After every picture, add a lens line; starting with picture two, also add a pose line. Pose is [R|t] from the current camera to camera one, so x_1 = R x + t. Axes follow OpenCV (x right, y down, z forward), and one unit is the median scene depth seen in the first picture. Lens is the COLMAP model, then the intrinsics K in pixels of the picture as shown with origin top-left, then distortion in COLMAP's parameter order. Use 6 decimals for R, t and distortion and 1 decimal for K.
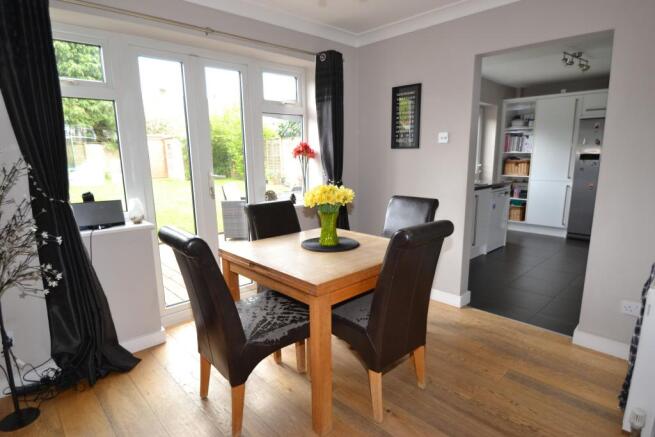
lens RADIAL K [[368.4, 0, 328.3], [0, 368.4, 227.5], [0, 0, 1]] dist [-0.000876, 0.000243]
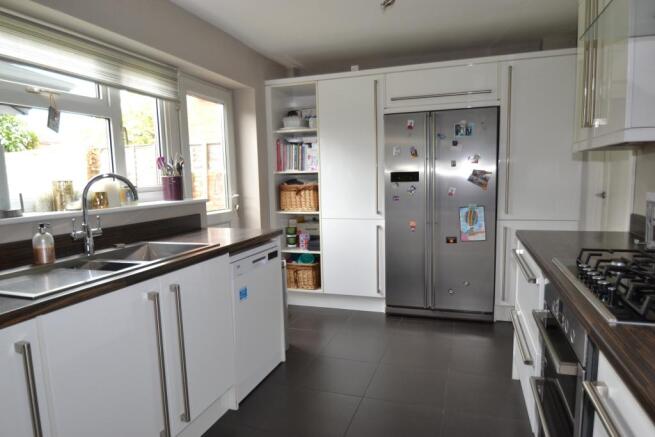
lens RADIAL K [[416.7, 0, 327.5], [0, 416.7, 218.5], [0, 0, 1]] dist [0.000179, -0.000011]
pose [[0.881273, -0.049817, 0.469974, 0.248730], [0.103760, 0.990561, -0.089567, -0.069195], [-0.461076, 0.127698, 0.878124, 0.421327]]
